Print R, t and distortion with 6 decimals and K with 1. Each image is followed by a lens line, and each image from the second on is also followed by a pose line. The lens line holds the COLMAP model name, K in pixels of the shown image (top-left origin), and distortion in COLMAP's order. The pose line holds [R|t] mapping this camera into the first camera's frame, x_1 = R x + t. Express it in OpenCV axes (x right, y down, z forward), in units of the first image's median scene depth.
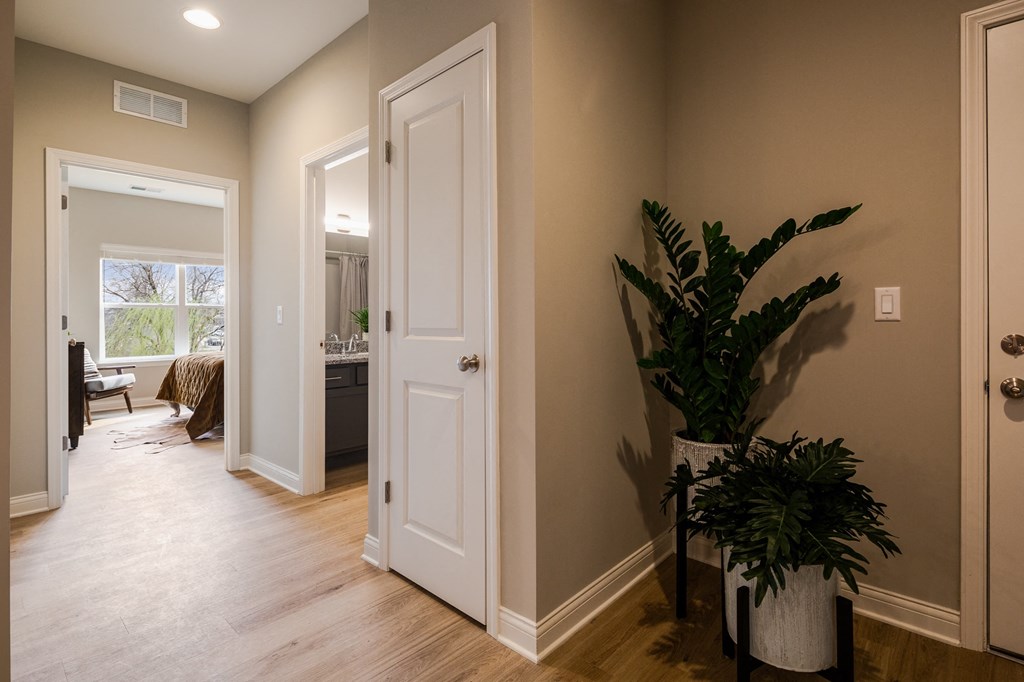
lens RADIAL K [[500.0, 0, 509.5], [0, 500.0, 316.7], [0, 0, 1]] dist [-0.003940, -0.002097]
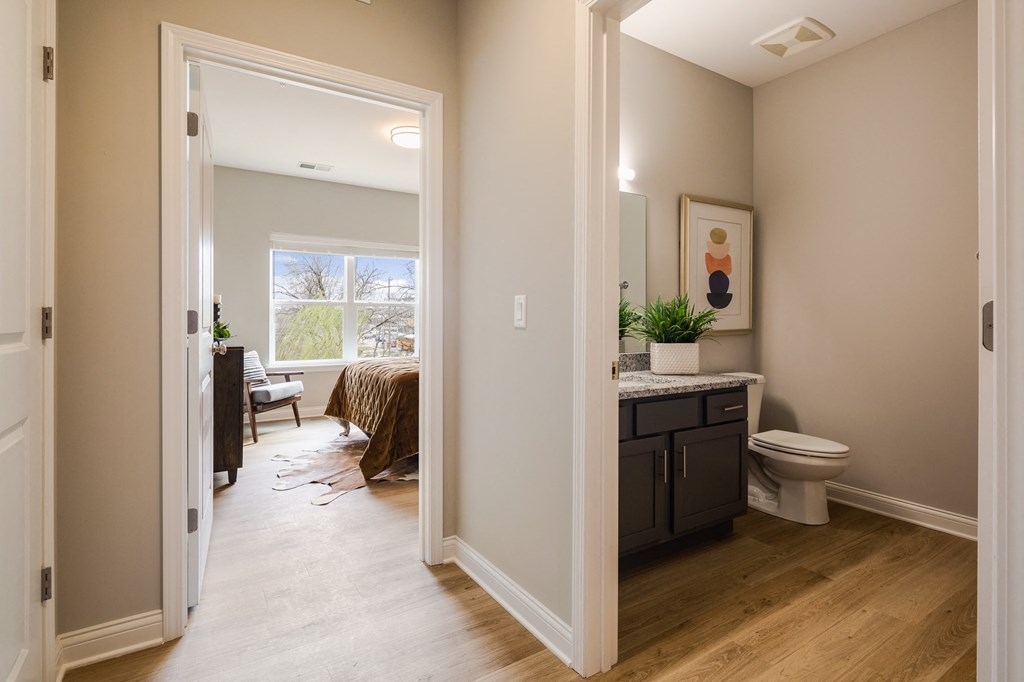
lens RADIAL K [[500.0, 0, 509.5], [0, 500.0, 316.7], [0, 0, 1]] dist [-0.003940, -0.002097]
pose [[0.965923, 0.002915, -0.258814, -0.203245], [-0.003155, 0.999995, -0.000512, 0.002104], [0.258812, 0.001311, 0.965927, 0.285893]]
